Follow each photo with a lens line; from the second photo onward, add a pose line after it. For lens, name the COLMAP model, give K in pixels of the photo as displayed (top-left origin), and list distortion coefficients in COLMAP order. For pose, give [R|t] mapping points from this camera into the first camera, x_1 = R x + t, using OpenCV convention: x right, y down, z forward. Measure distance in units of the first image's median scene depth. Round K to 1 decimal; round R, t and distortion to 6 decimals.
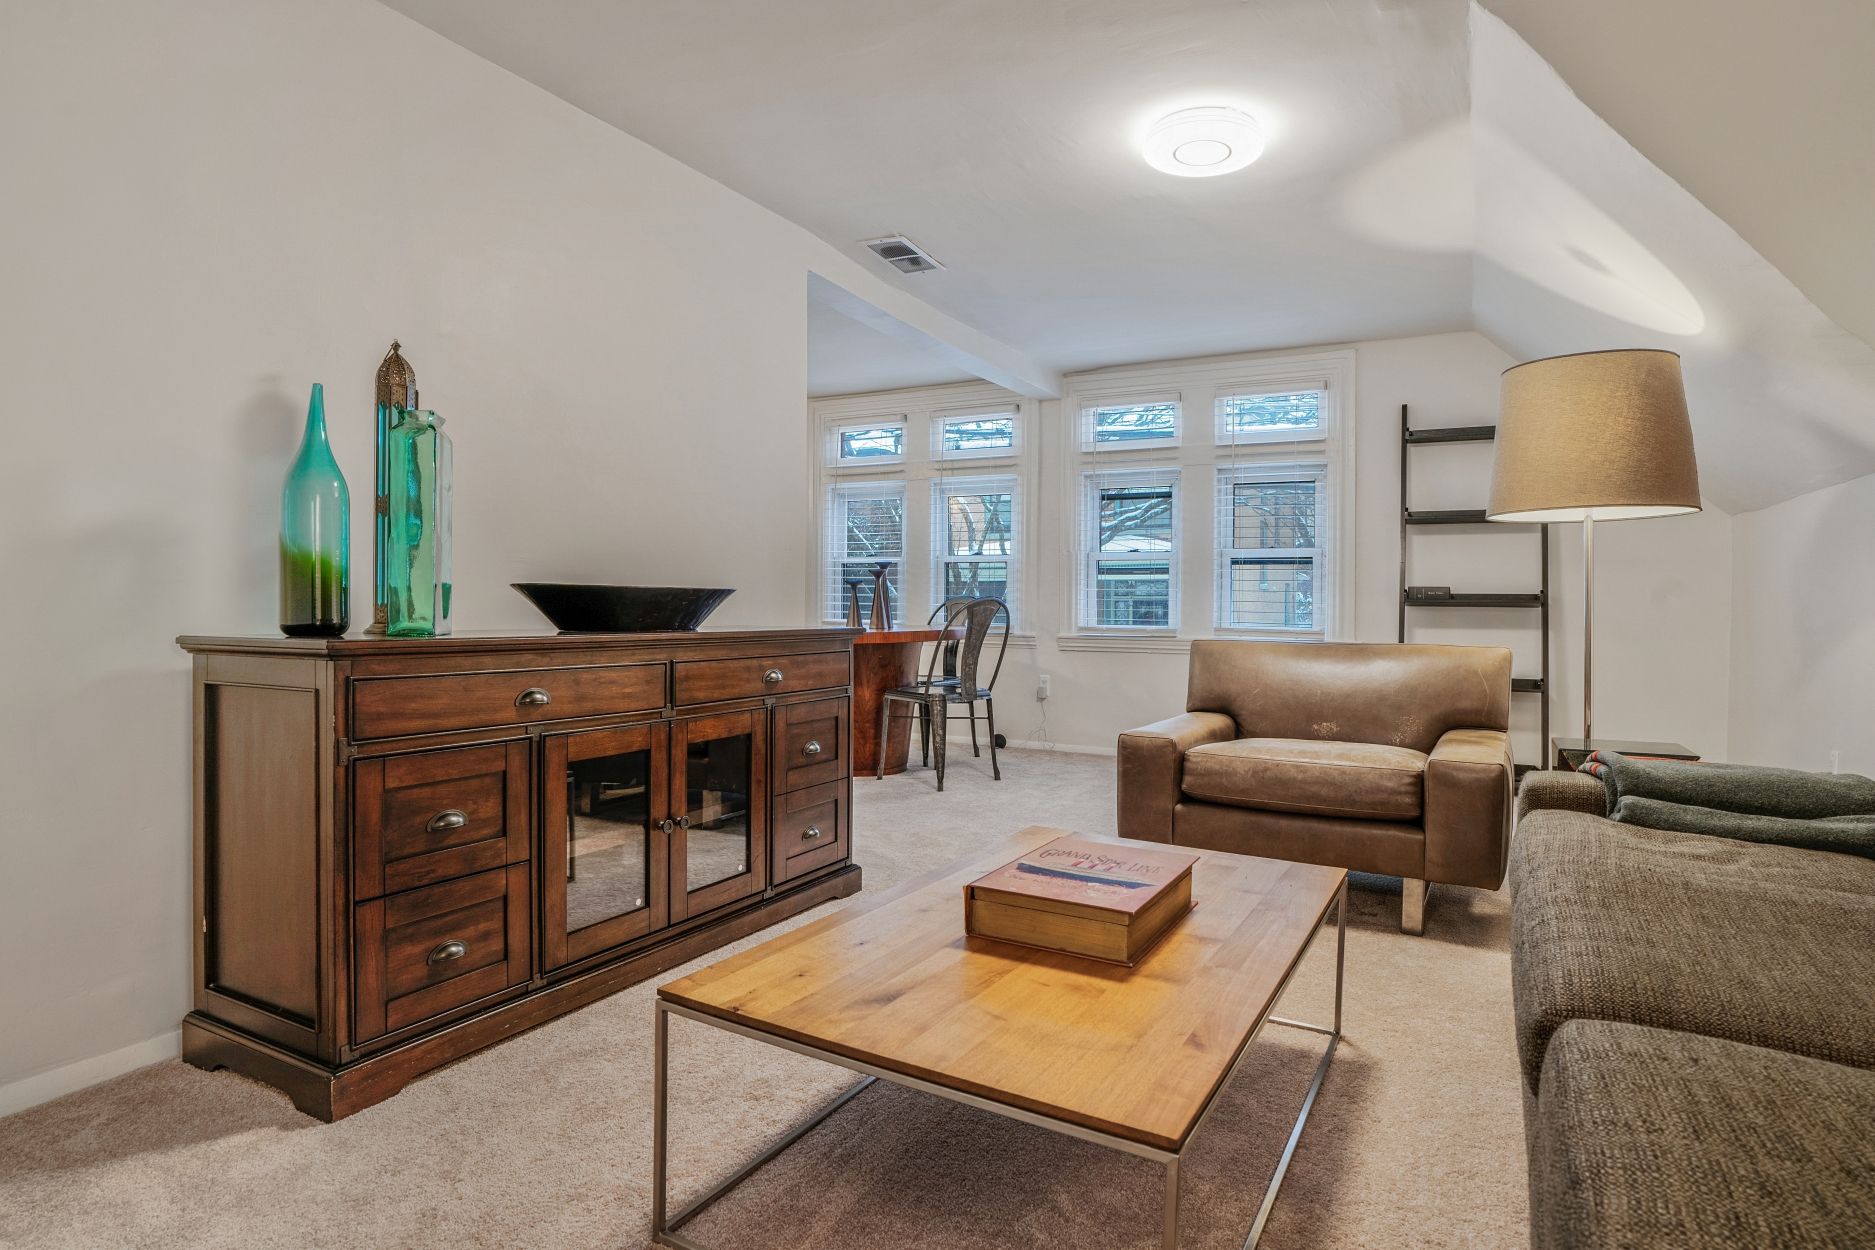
lens RADIAL K [[1030.8, 0, 931.8], [0, 1030.8, 604.7], [0, 0, 1]] dist [-0.060692, 0.028389]
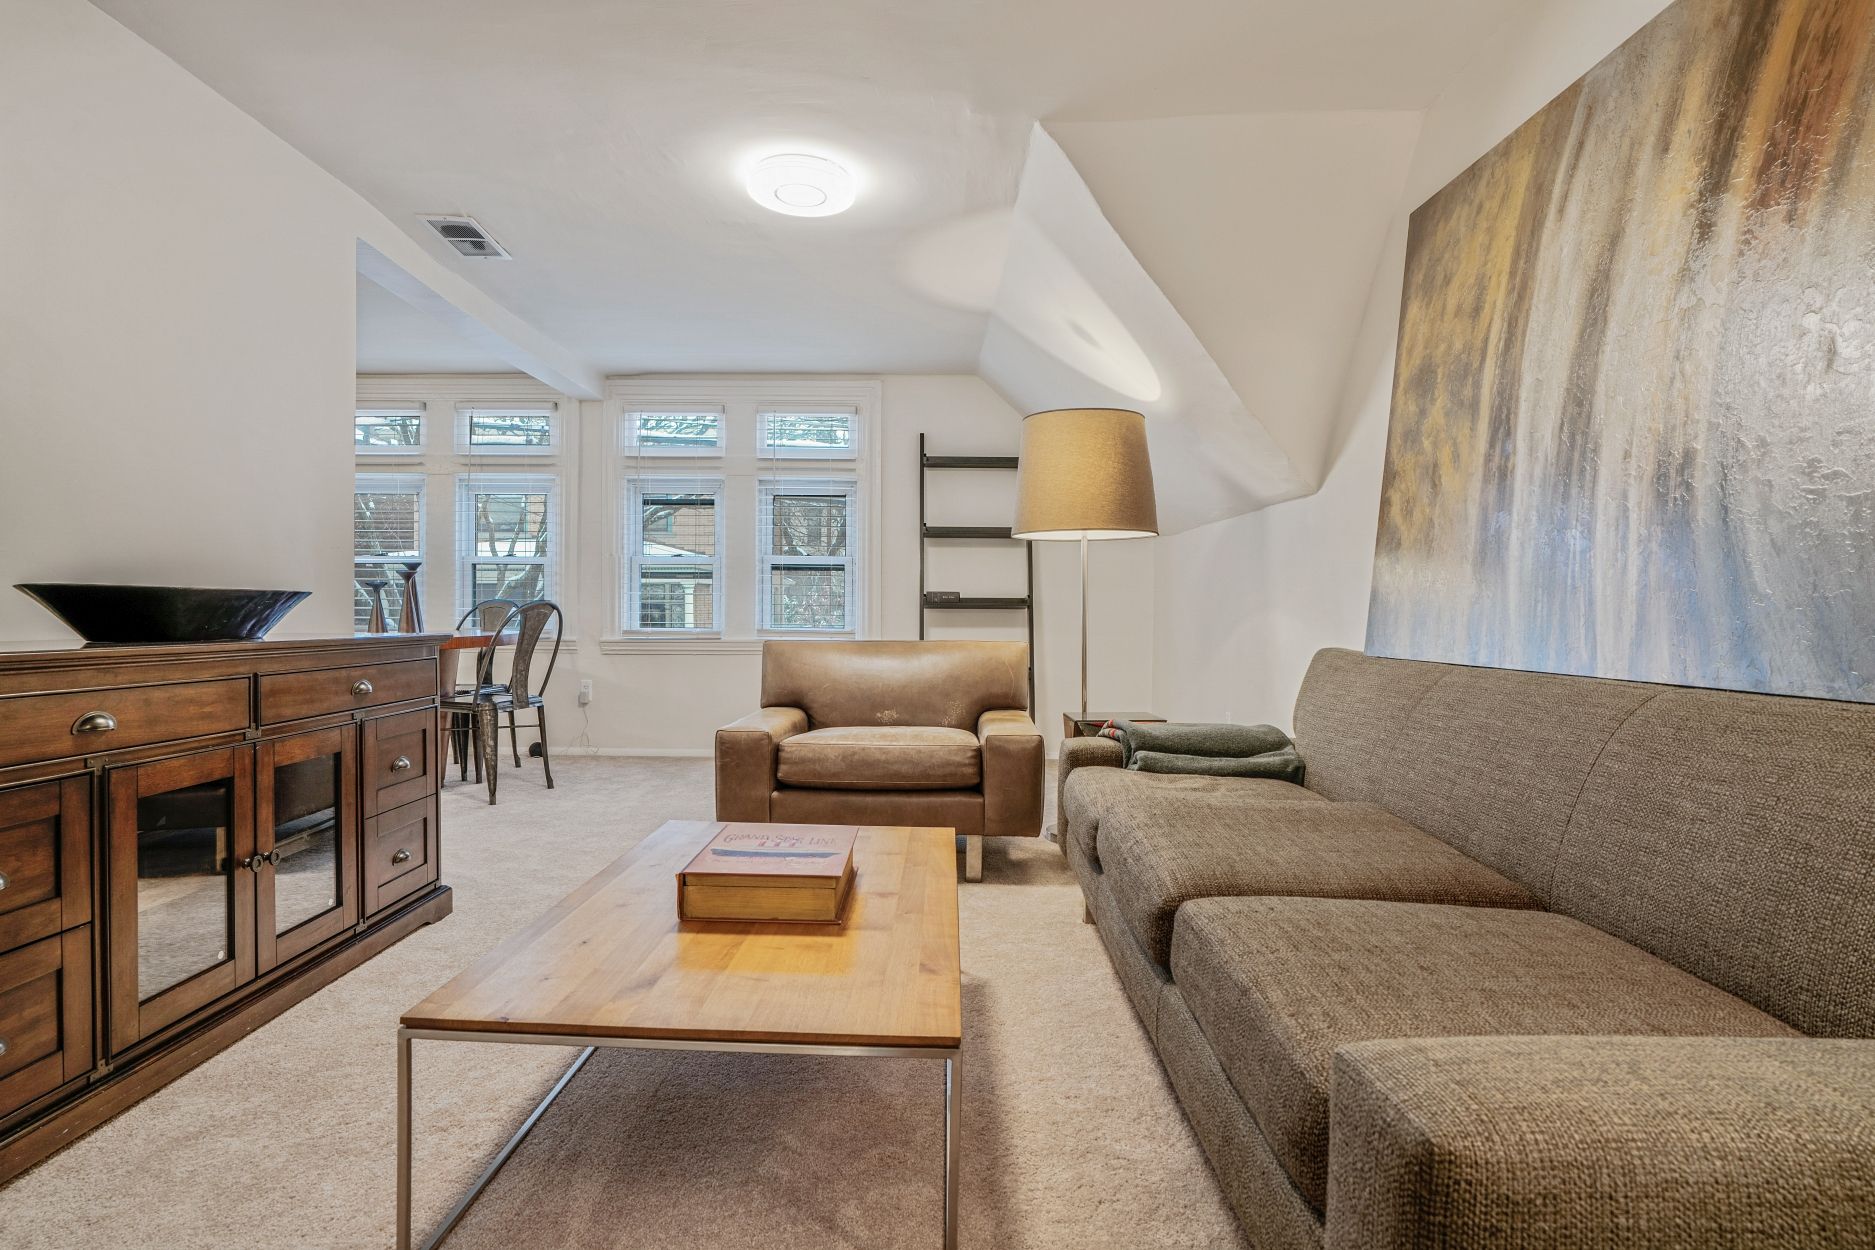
lens RADIAL K [[1030.8, 0, 935.7], [0, 1030.8, 613.0], [0, 0, 1]] dist [-0.060692, 0.028389]
pose [[0.867398, -0.005595, 0.497583, -0.165910], [0.003124, 0.999978, 0.005798, -0.000351], [-0.497605, -0.003474, 0.867397, -0.029926]]
